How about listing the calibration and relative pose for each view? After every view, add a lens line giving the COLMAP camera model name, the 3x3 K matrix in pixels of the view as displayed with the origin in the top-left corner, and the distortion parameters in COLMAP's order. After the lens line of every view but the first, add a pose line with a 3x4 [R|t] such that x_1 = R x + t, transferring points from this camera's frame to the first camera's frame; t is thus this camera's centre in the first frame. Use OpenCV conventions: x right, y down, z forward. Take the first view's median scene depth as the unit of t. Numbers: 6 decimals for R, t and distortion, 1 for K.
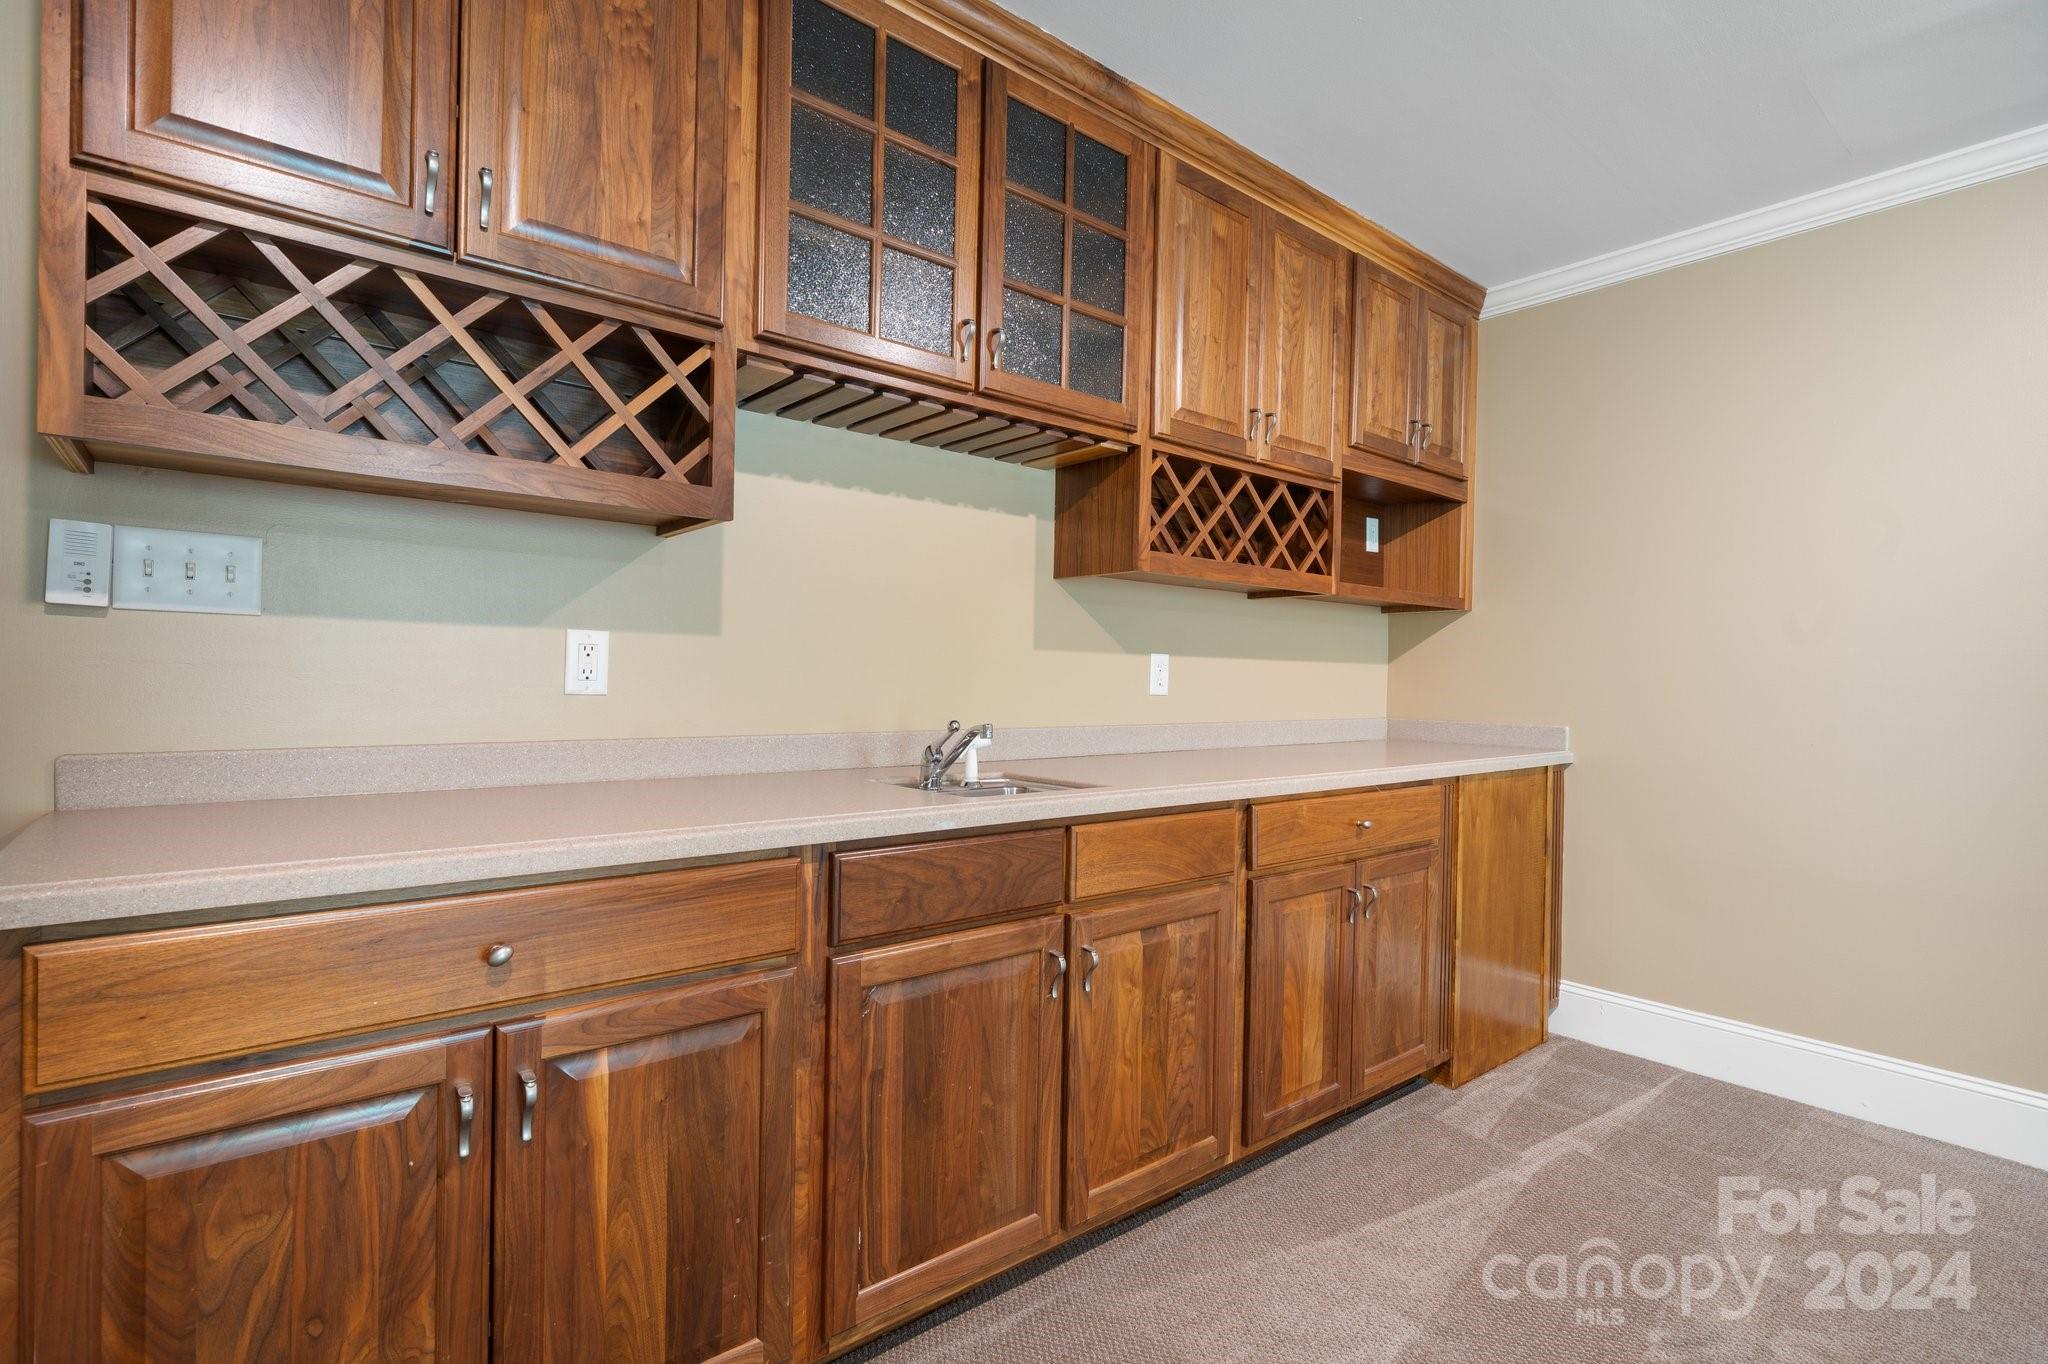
lens RADIAL K [[982.2, 0, 1016.0], [0, 982.2, 680.3], [0, 0, 1]] dist [0.005683, -0.000746]
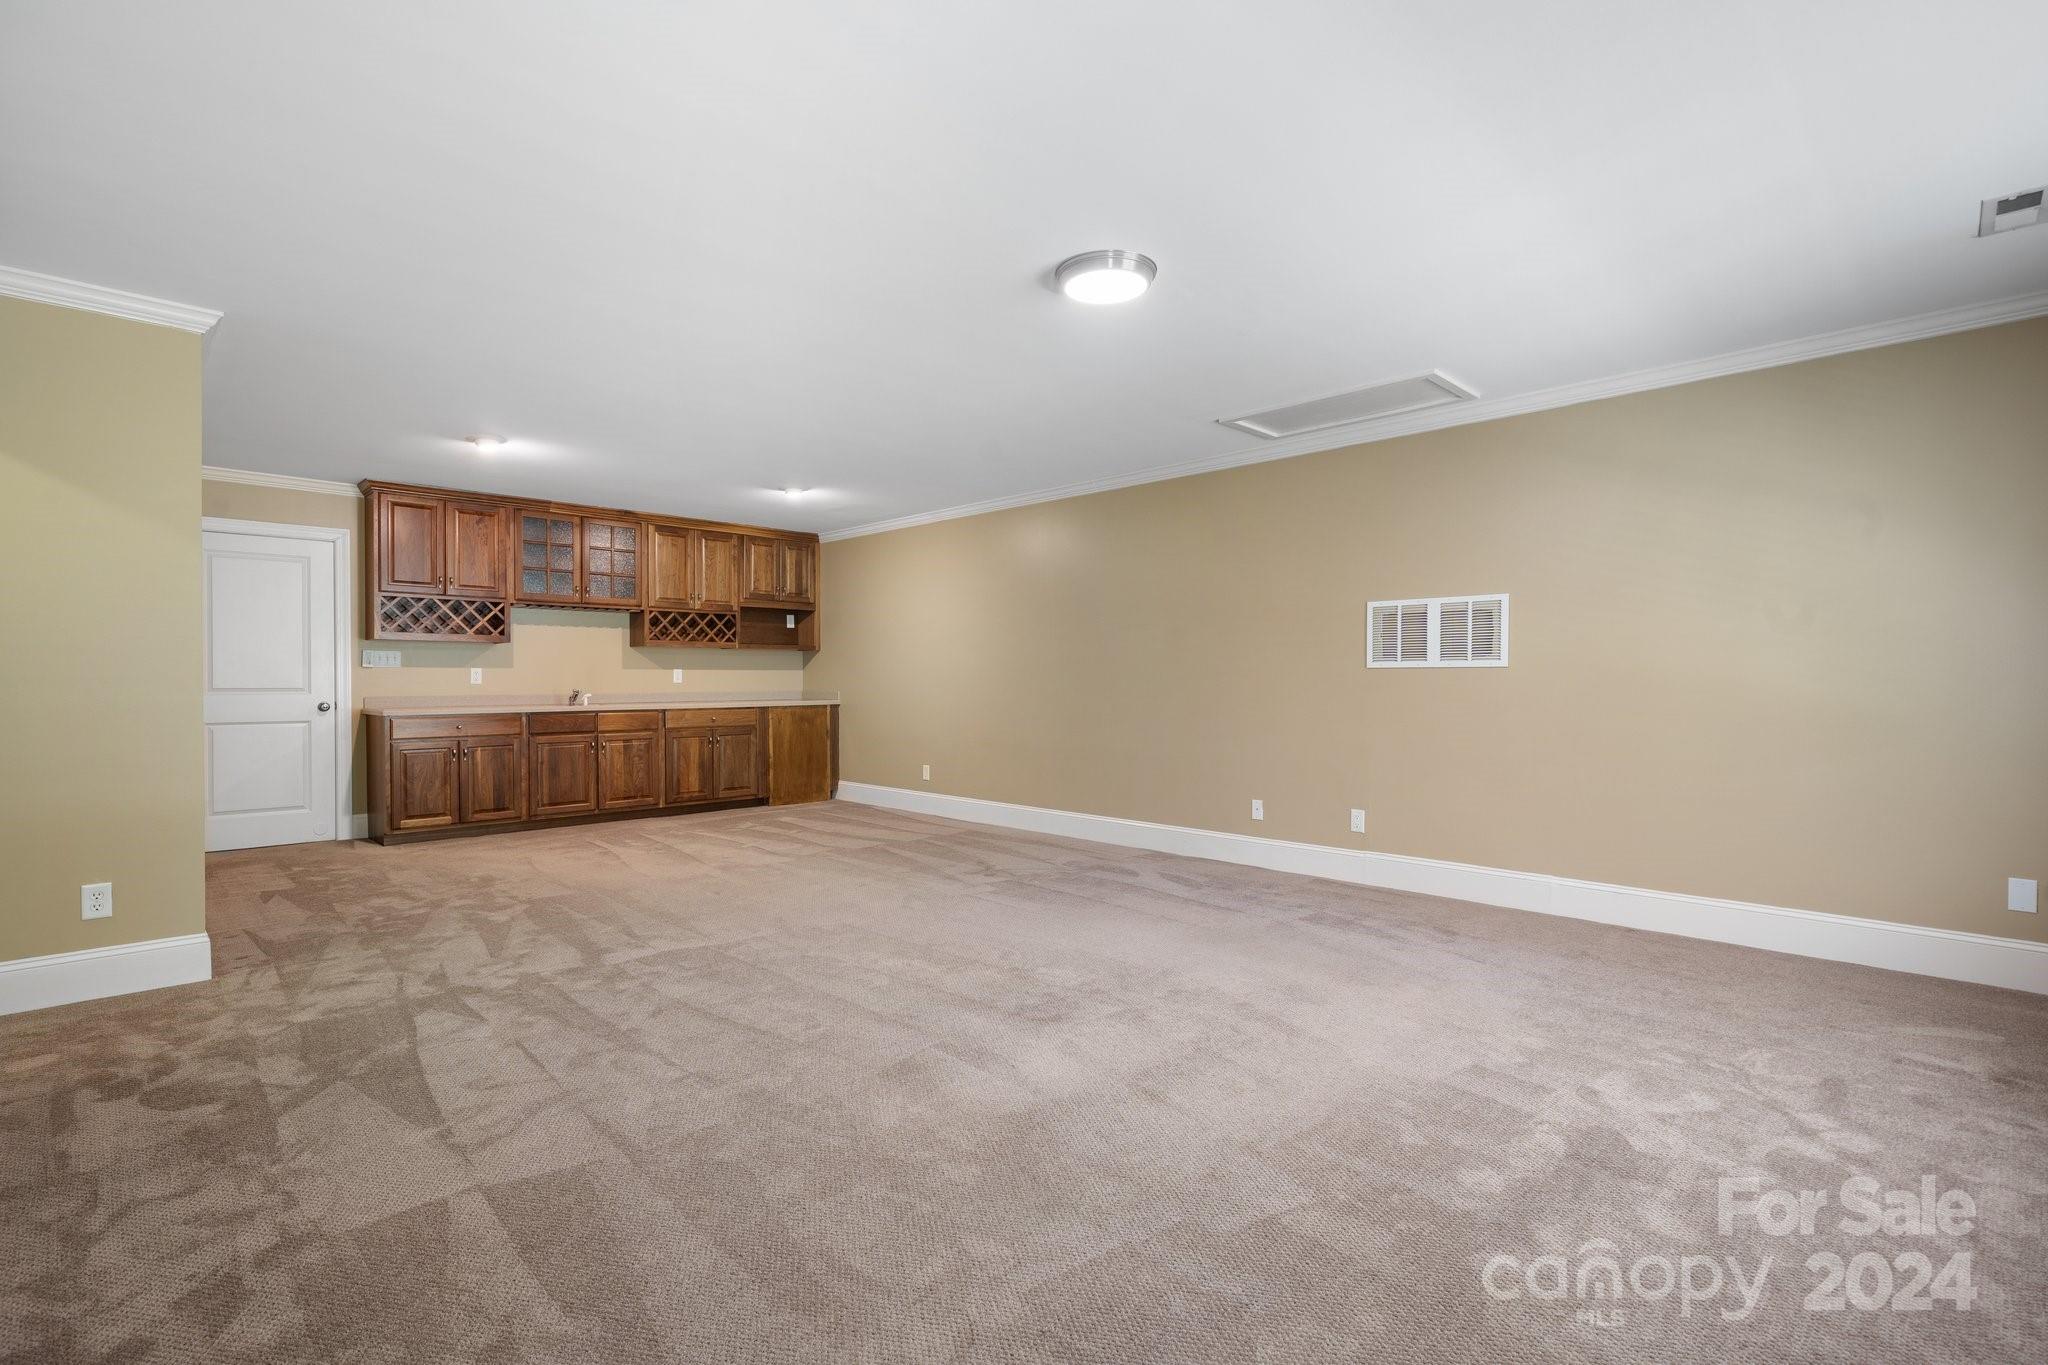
lens RADIAL K [[982.2, 0, 1031.2], [0, 982.2, 681.9], [0, 0, 1]] dist [0.005683, -0.000746]
pose [[0.996017, -0.019943, 0.086902, 1.367934], [0.019984, 0.999800, 0.000397, 0.044751], [-0.086893, 0.001341, 0.996217, -2.972905]]
